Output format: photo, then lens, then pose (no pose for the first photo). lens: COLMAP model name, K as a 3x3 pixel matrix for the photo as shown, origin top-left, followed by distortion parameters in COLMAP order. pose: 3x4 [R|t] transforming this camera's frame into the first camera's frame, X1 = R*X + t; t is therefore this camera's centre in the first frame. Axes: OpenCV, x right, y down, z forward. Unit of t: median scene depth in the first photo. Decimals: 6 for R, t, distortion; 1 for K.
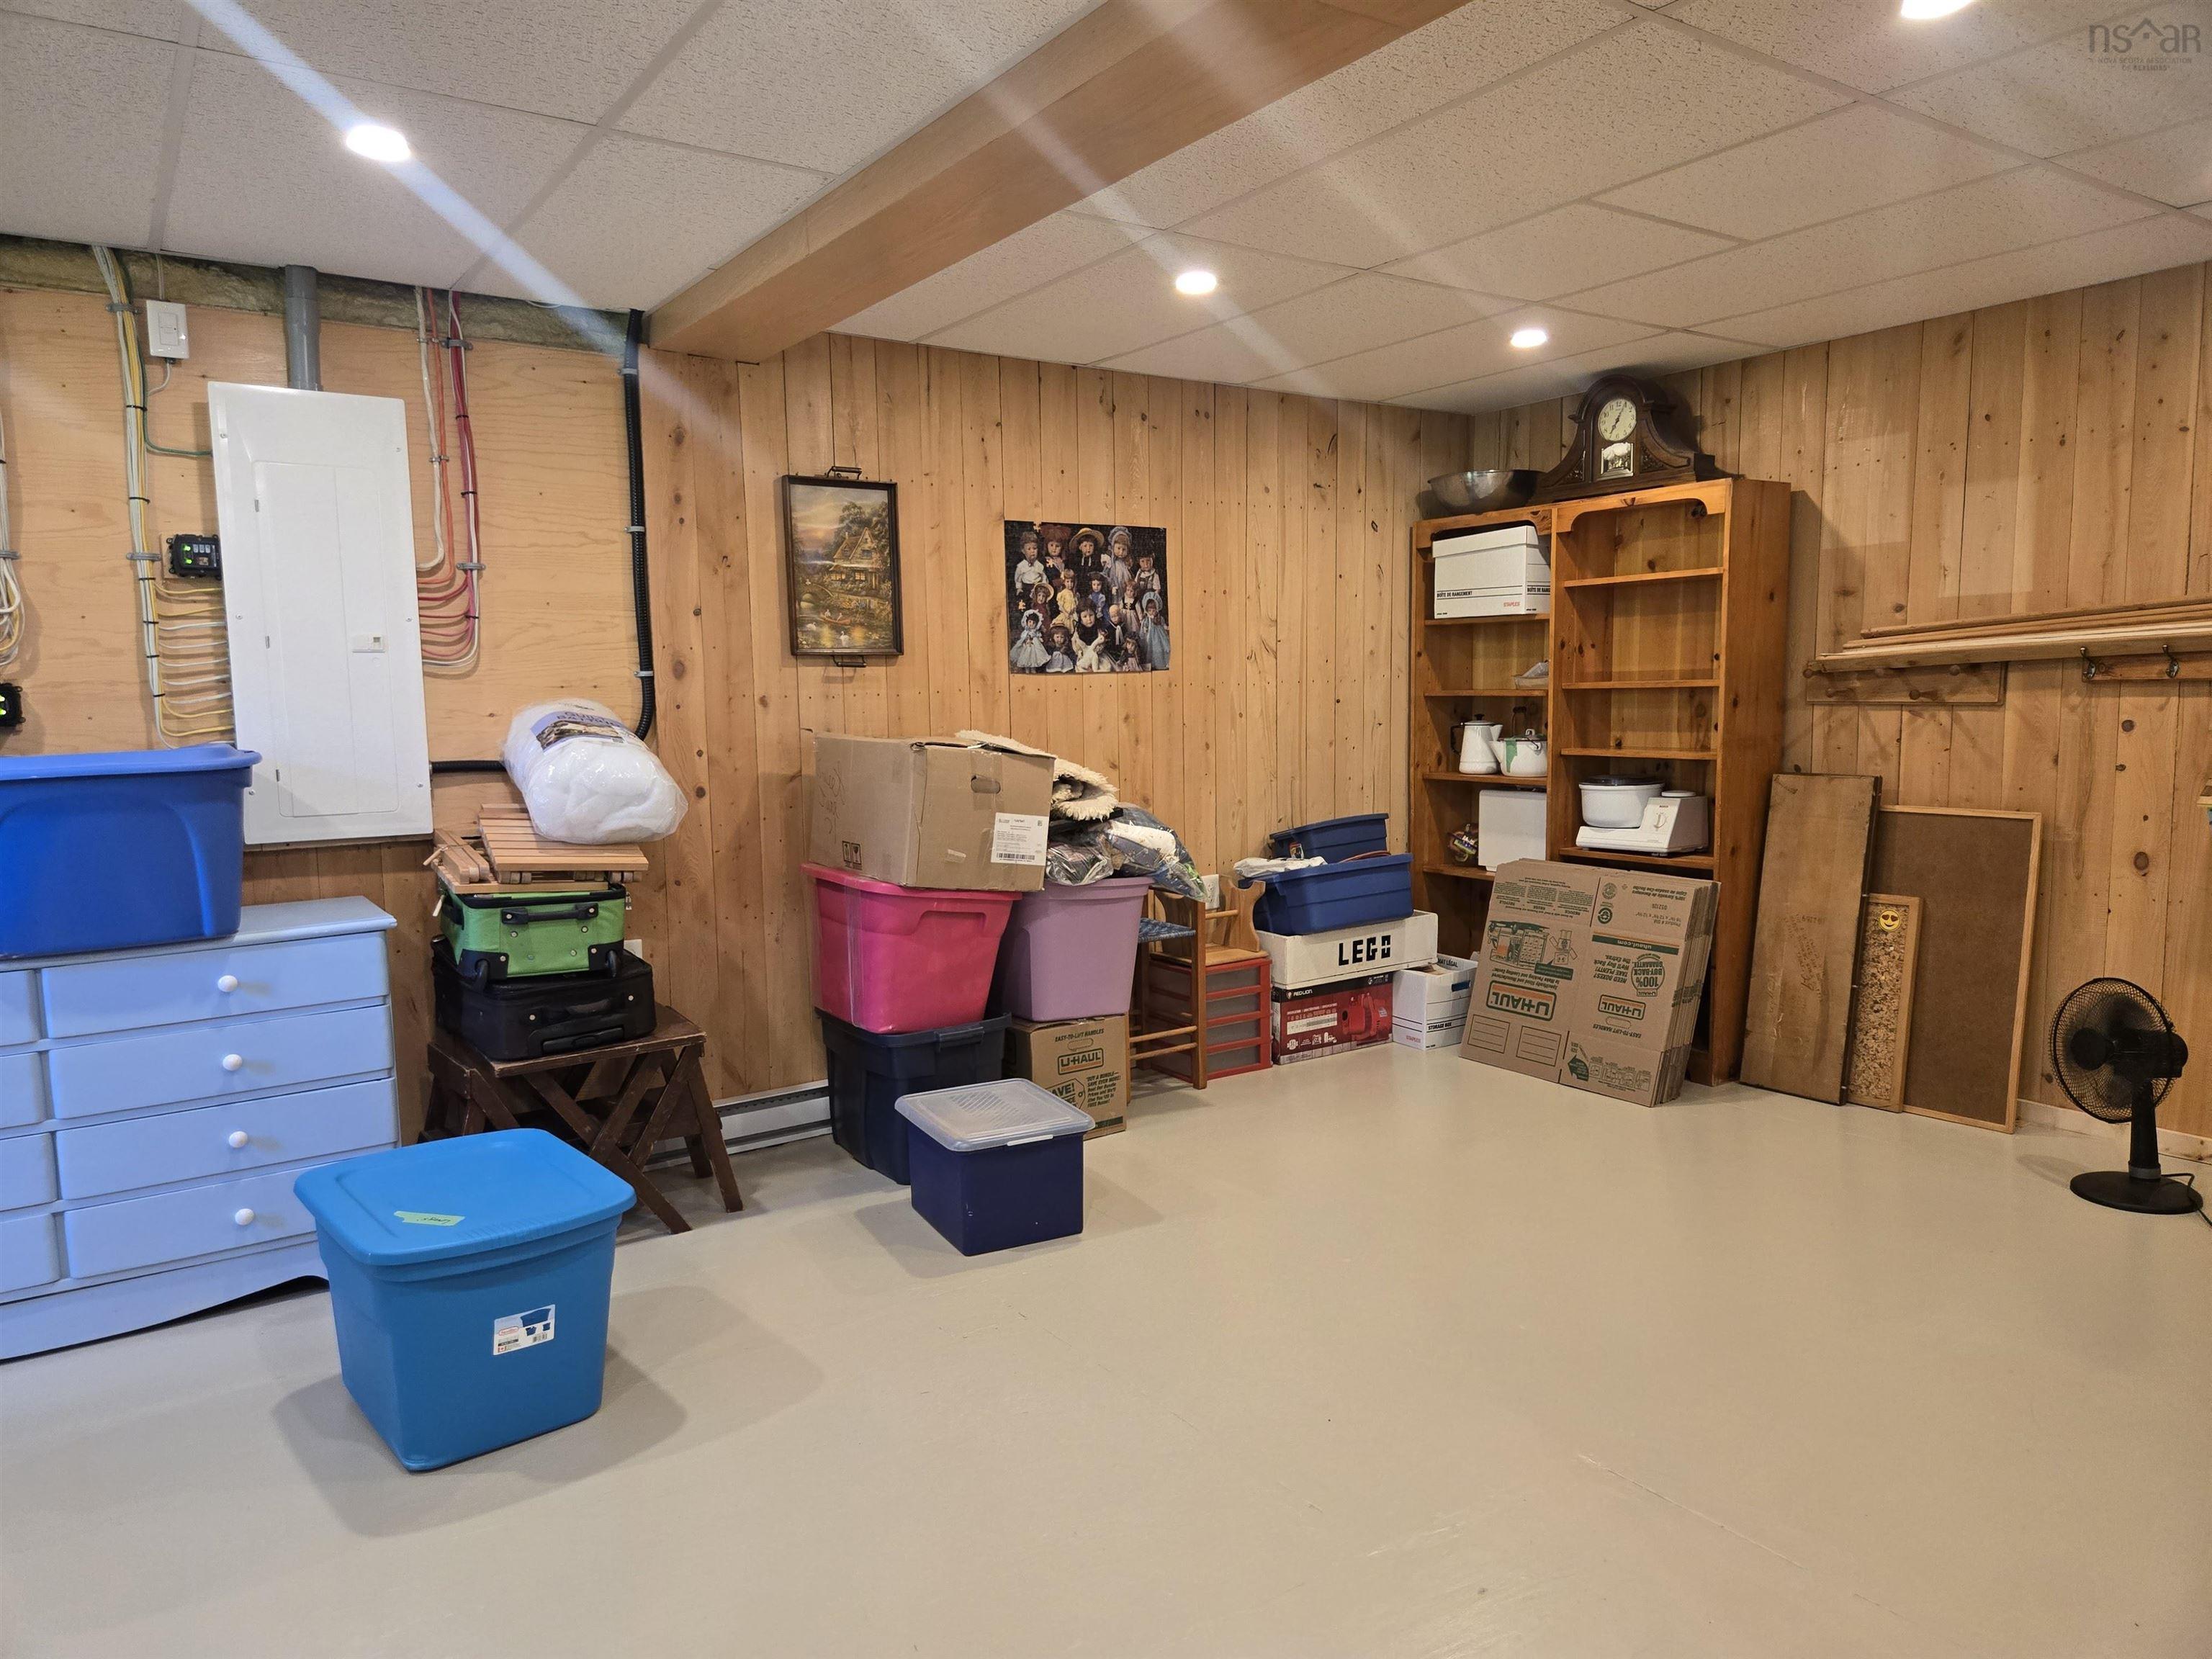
lens RADIAL K [[1475.2, 0, 1096.3], [0, 1475.2, 847.8], [0, 0, 1]] dist [0.053718, -0.044325]
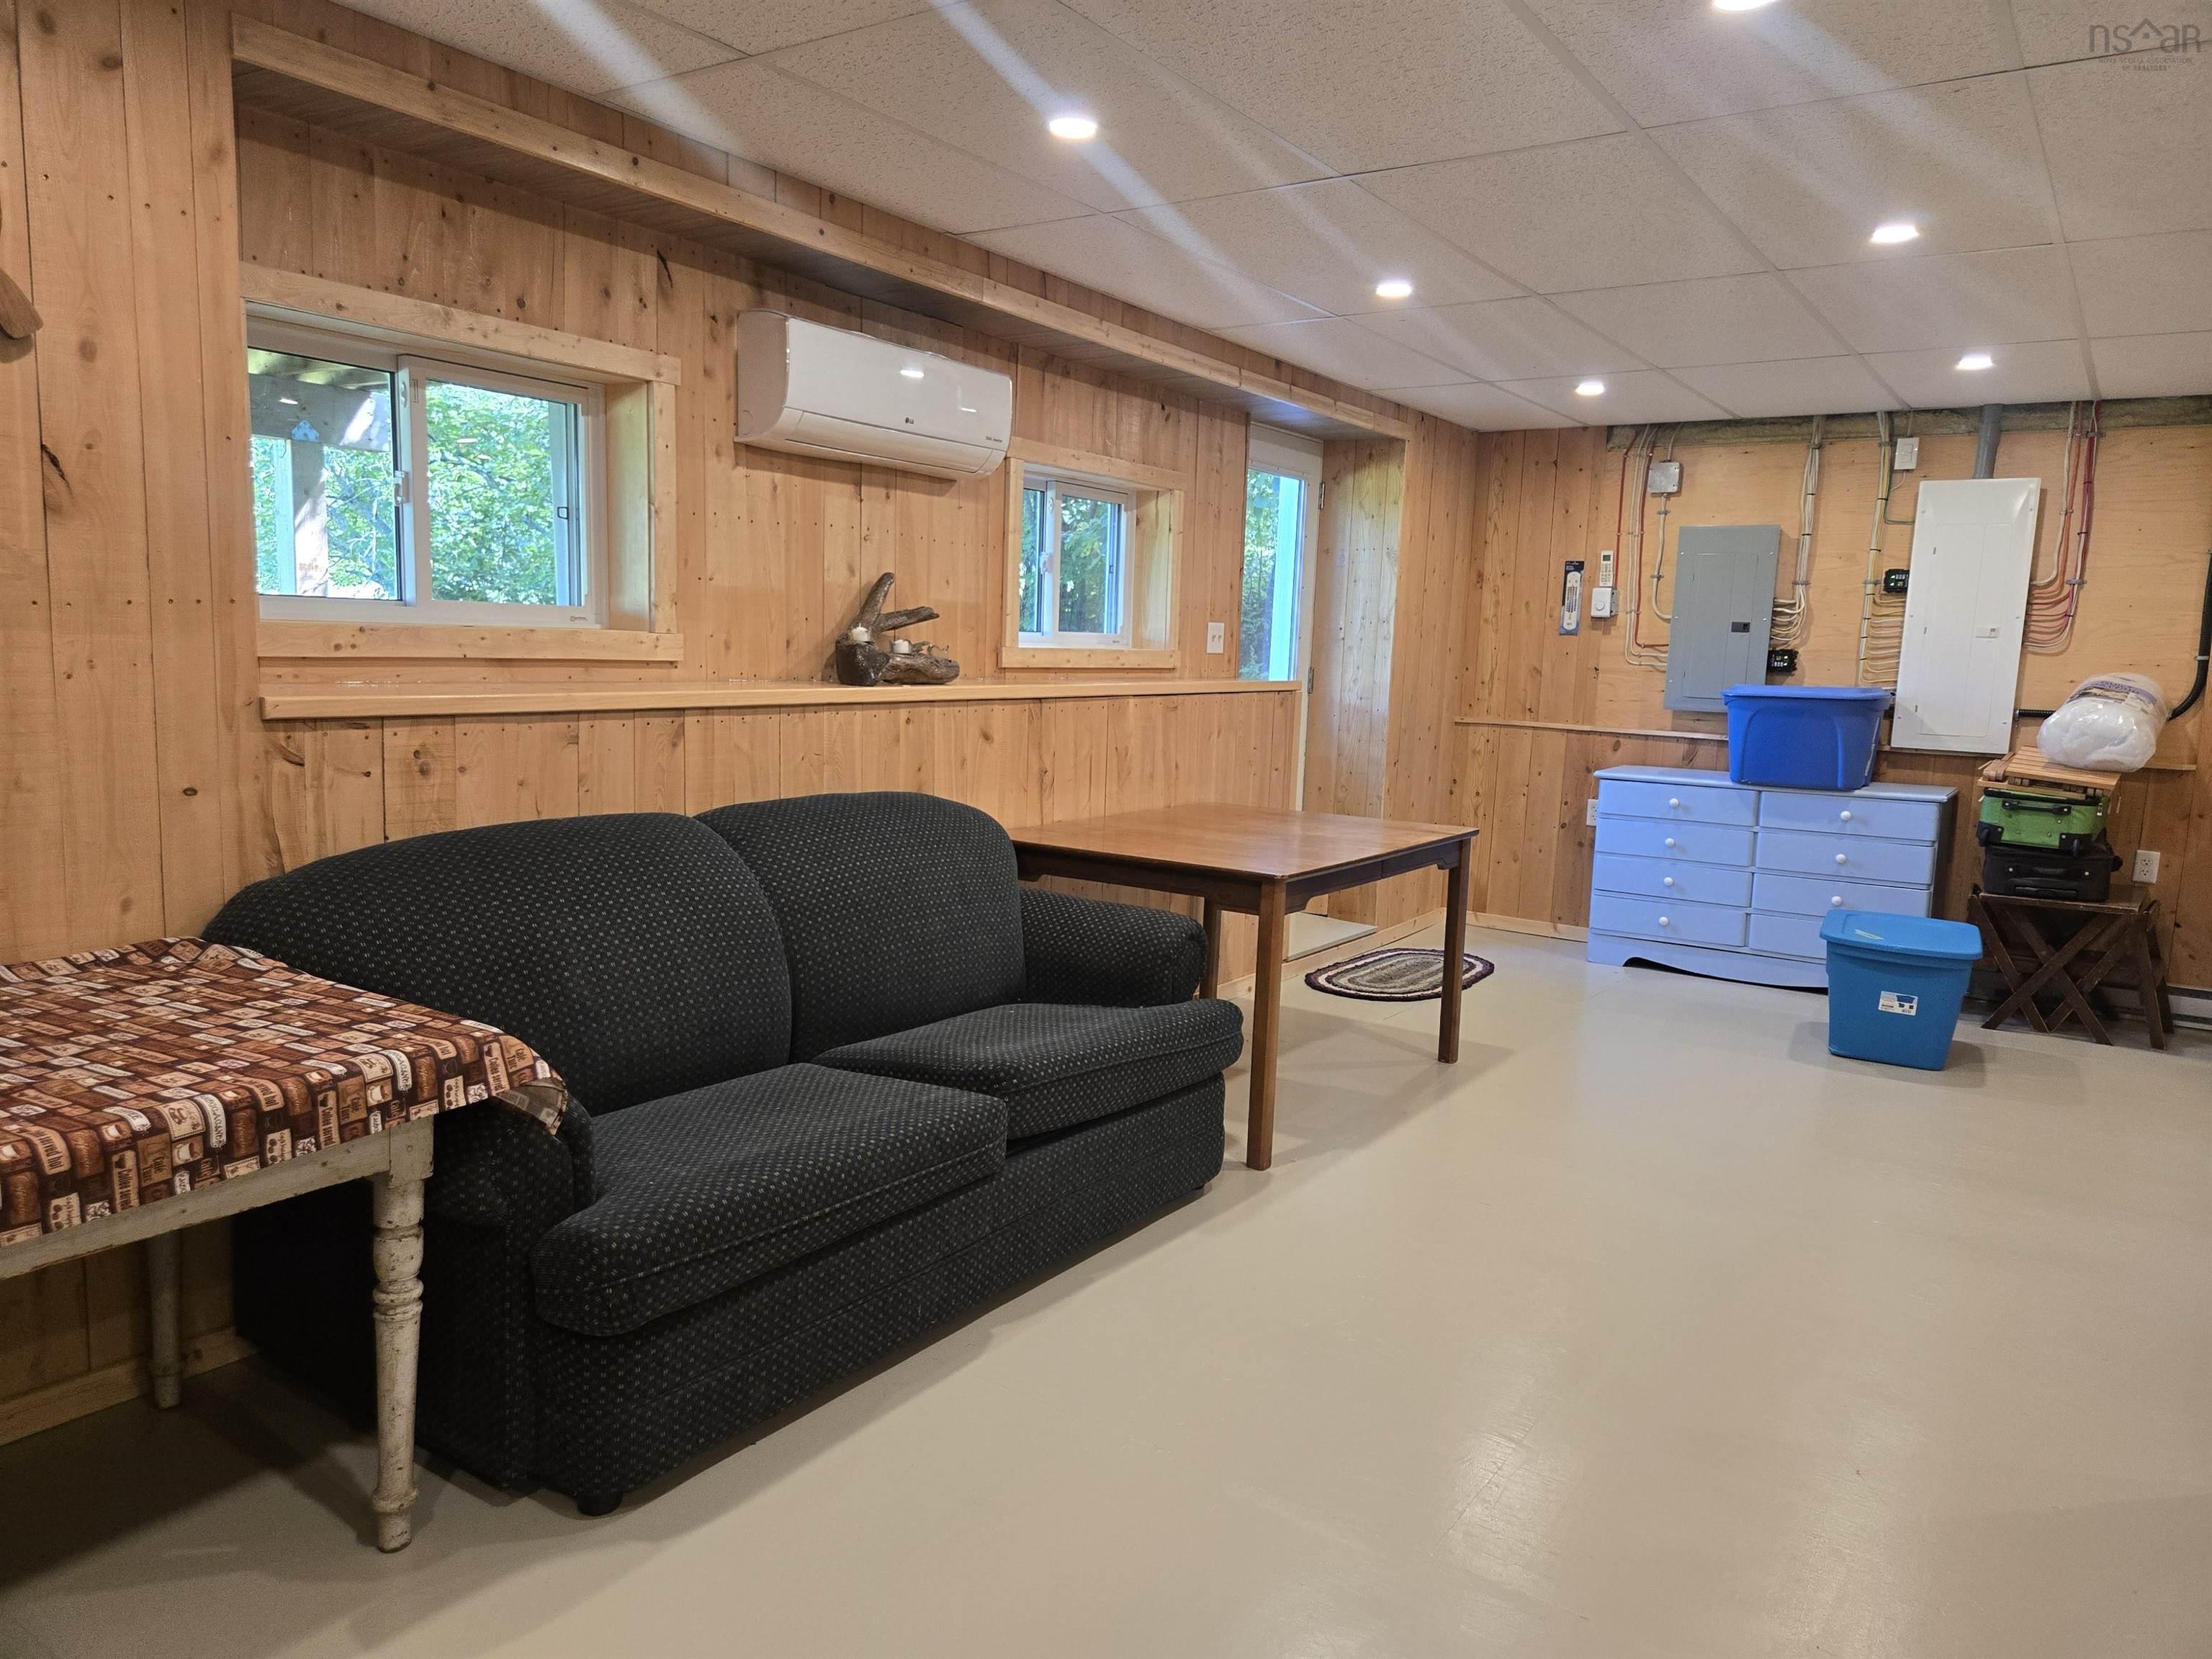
lens RADIAL K [[1475.2, 0, 1114.3], [0, 1475.2, 831.6], [0, 0, 1]] dist [0.053718, -0.044325]
pose [[0.360211, 0.151363, -0.920509, 0.732991], [-0.141446, 0.984202, 0.106486, 0.038819], [0.922085, 0.091845, 0.375930, -0.485588]]
